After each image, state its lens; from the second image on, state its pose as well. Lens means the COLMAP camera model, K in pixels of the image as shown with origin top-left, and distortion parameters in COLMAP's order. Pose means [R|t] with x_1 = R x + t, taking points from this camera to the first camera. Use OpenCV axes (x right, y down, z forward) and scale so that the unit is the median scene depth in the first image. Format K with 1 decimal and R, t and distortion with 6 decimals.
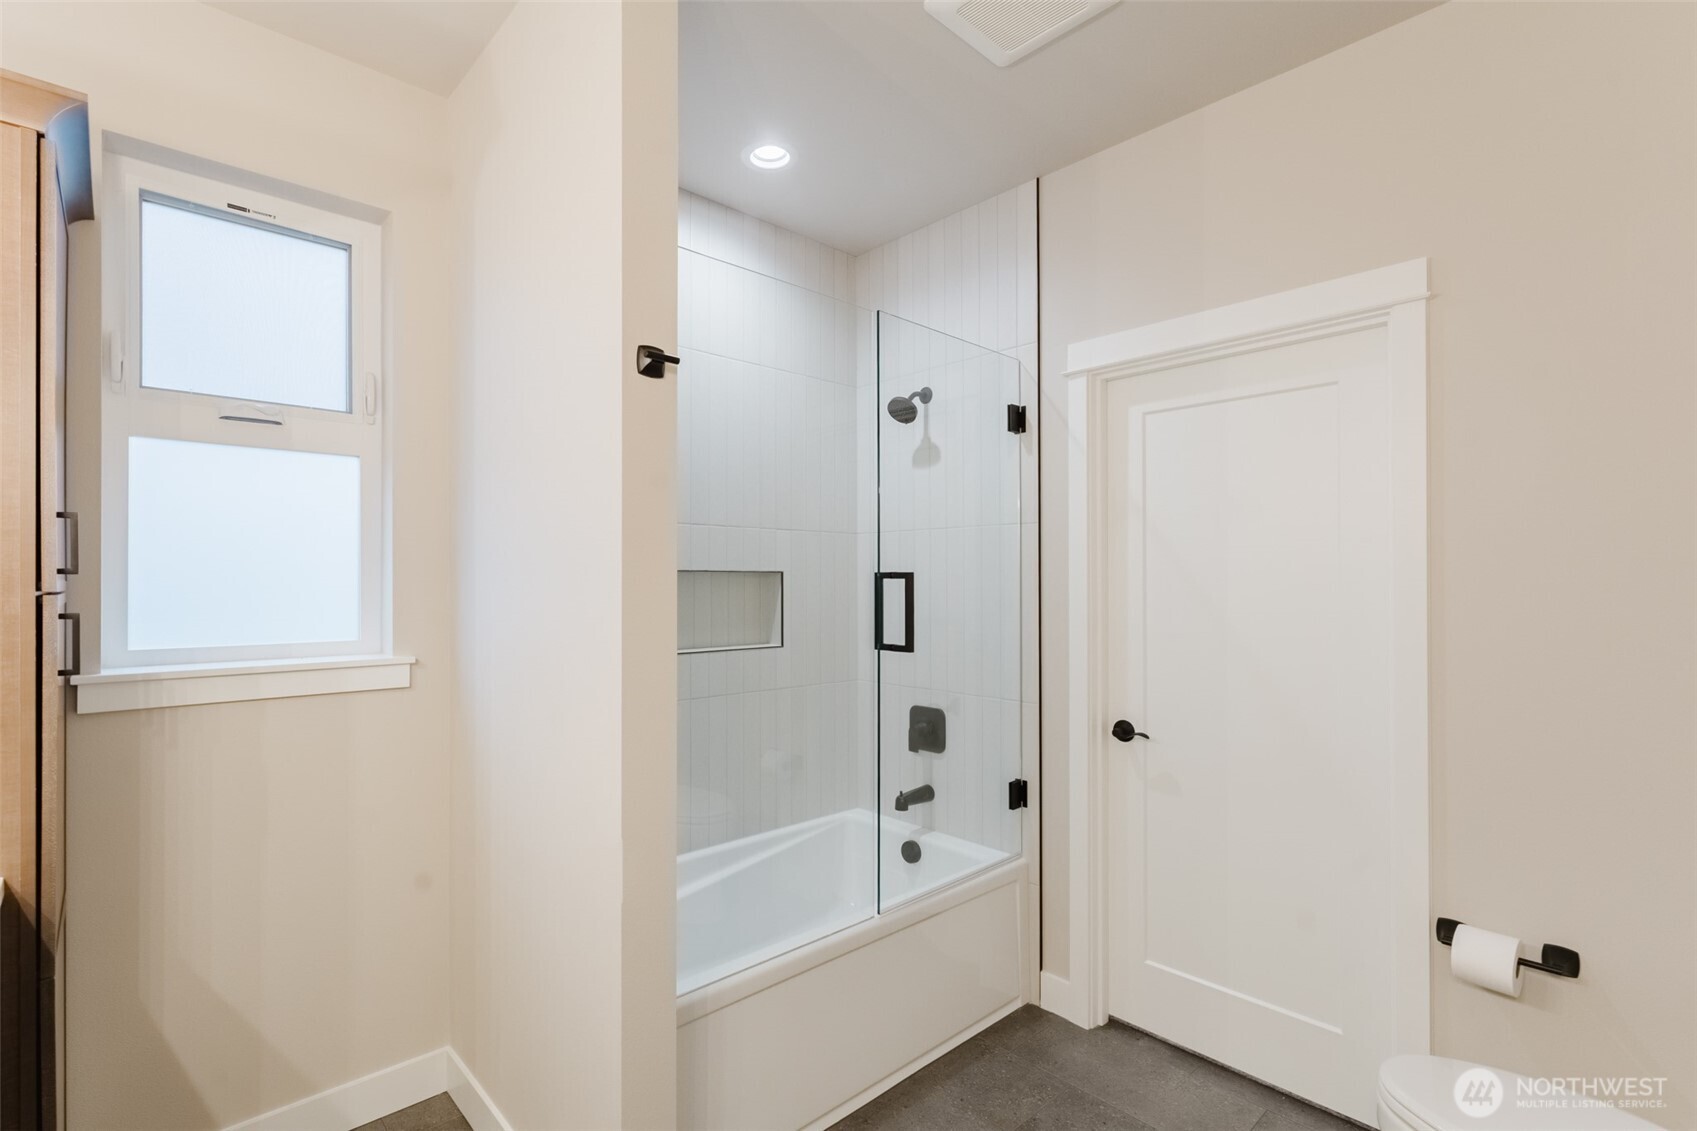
lens RADIAL K [[774.8, 0, 842.2], [0, 774.8, 582.3], [0, 0, 1]] dist [-0.010235, 0.000433]
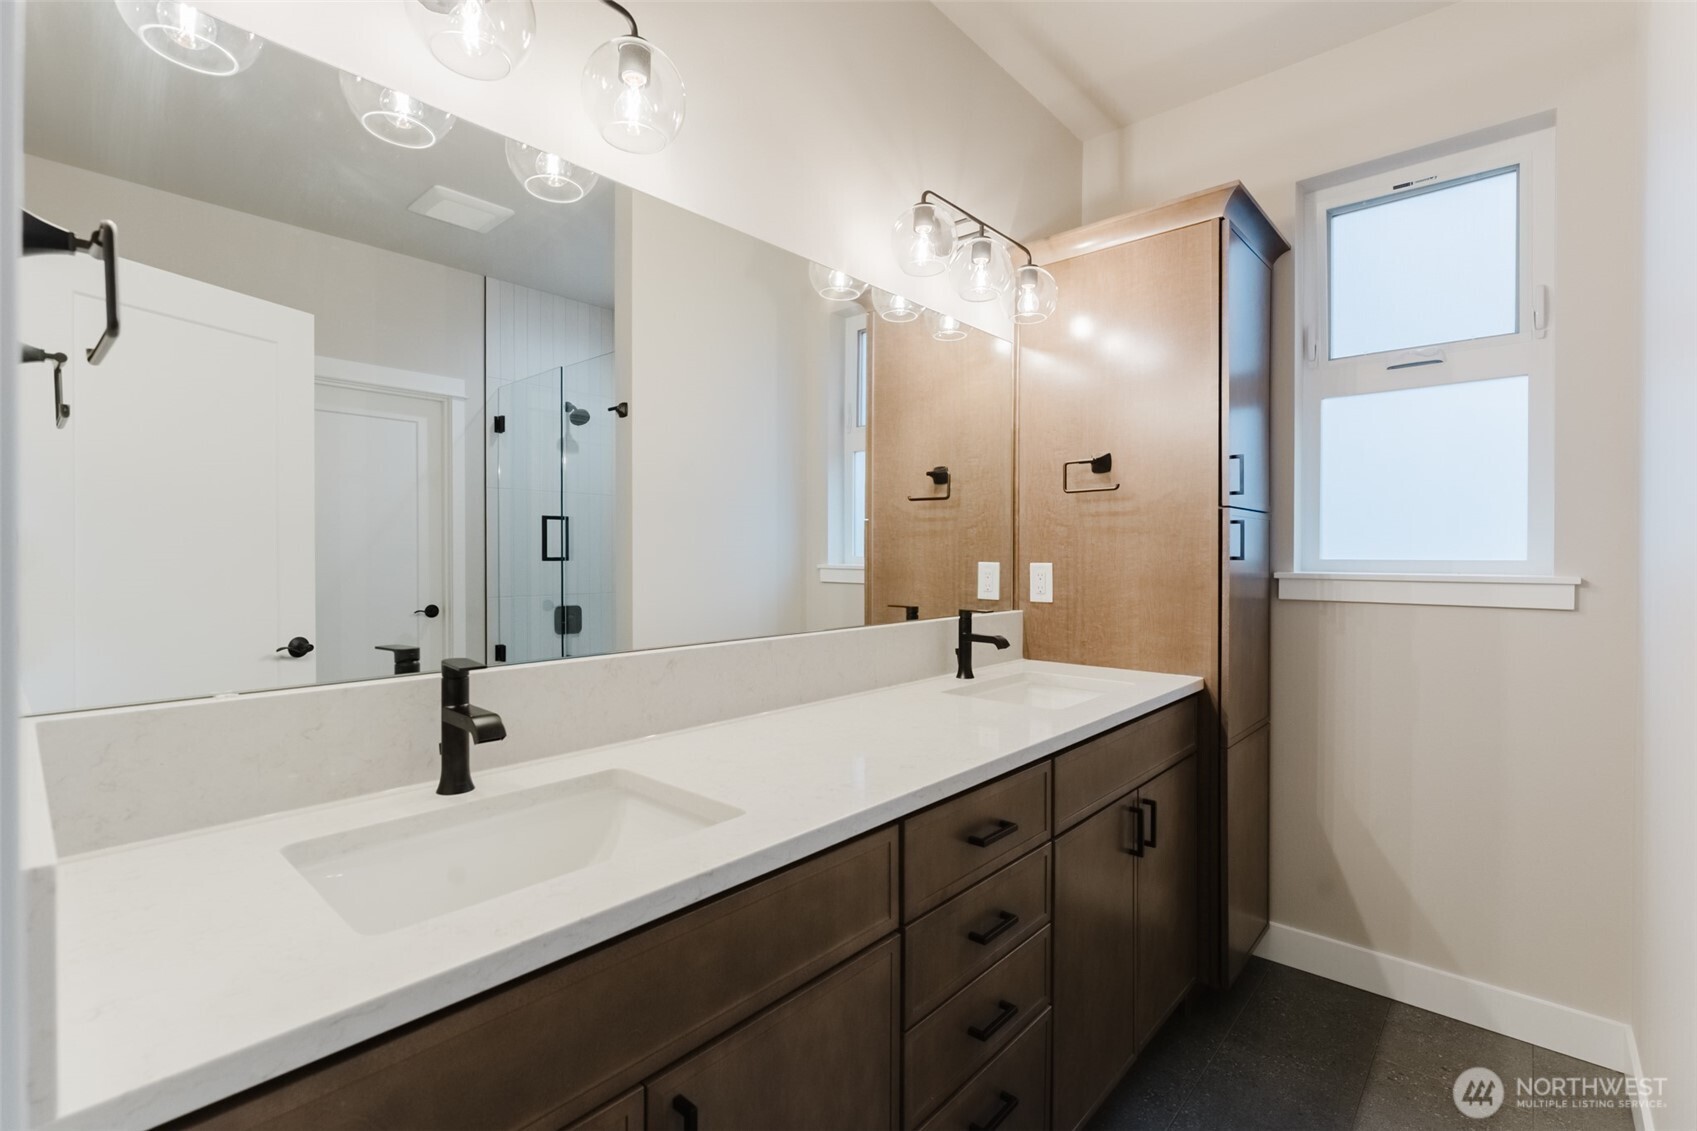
lens RADIAL K [[765.0, 0, 848.5], [0, 765.0, 565.5], [0, 0, 1]] dist [-0.000829, -0.000365]
pose [[0.094861, 0.011229, -0.995427, 0.346495], [0.007897, 0.999896, 0.012032, 0.081555], [0.995459, -0.009002, 0.094762, 0.052077]]
